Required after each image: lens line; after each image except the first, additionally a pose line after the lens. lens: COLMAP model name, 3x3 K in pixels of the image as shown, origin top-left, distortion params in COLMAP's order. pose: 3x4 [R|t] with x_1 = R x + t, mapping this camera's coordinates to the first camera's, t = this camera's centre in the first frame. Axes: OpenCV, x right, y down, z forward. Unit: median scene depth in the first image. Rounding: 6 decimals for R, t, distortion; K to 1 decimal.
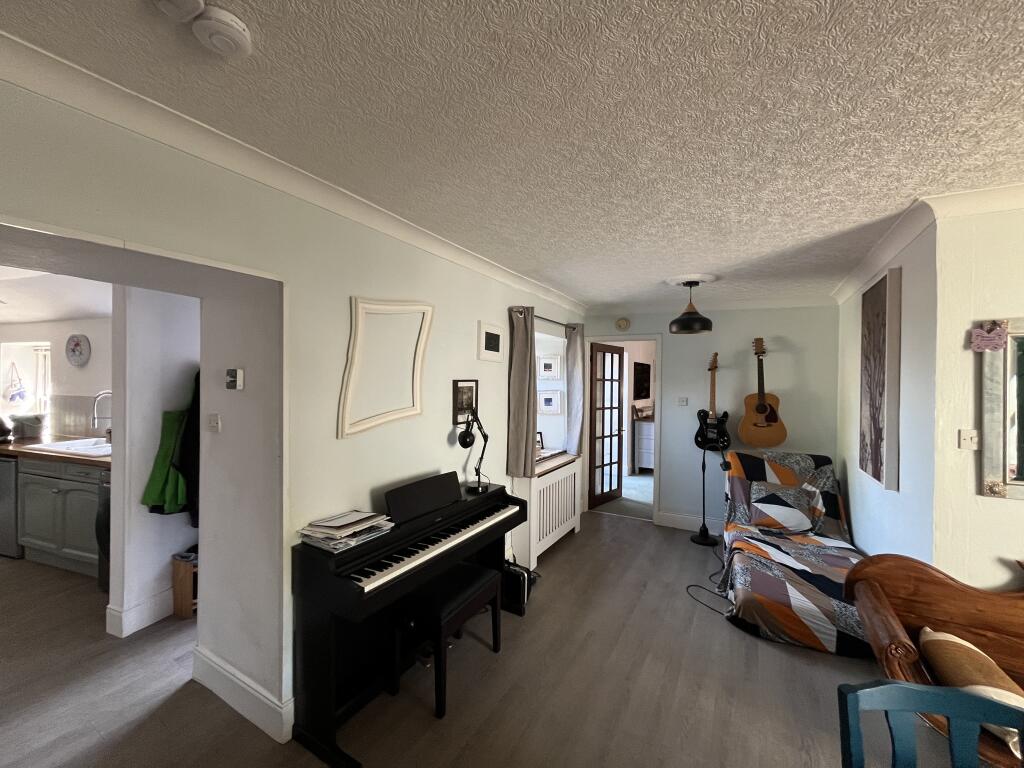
lens RADIAL K [[411.1, 0, 512.7], [0, 411.1, 384.2], [0, 0, 1]] dist [-0.003456, -0.000208]
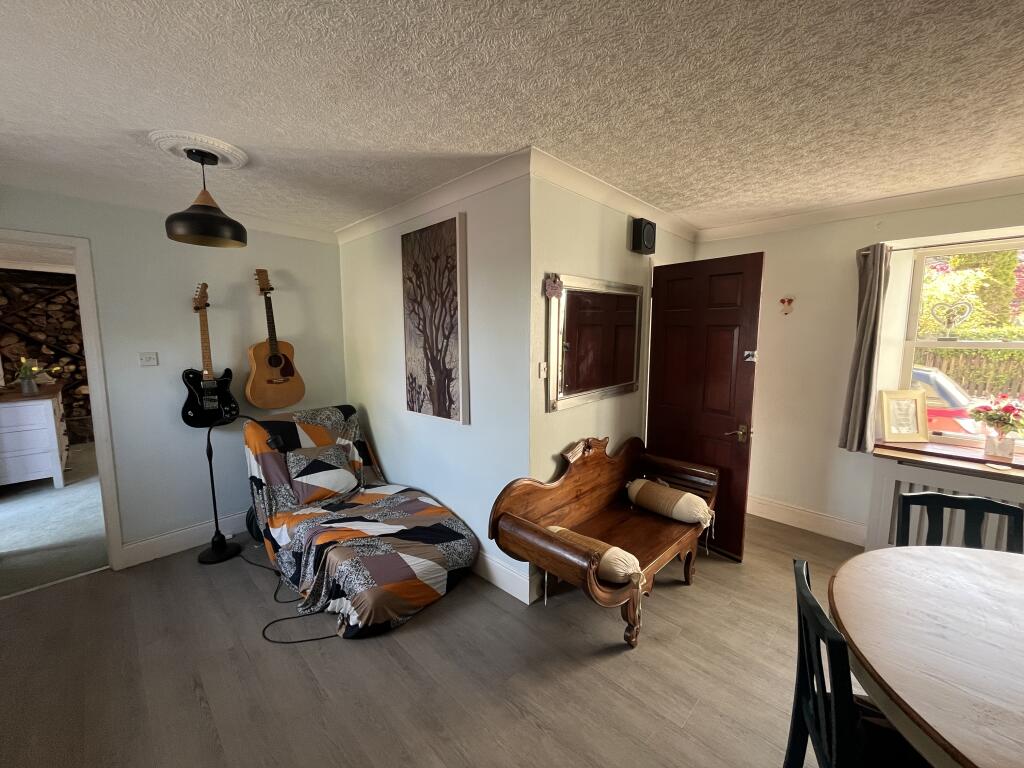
lens RADIAL K [[411.1, 0, 503.3], [0, 411.1, 383.1], [0, 0, 1]] dist [-0.003456, -0.000208]
pose [[0.253113, -0.125907, 0.959209, -0.061441], [0.012047, 0.991828, 0.127010, 0.008002], [-0.967362, -0.020593, 0.252561, 0.441191]]
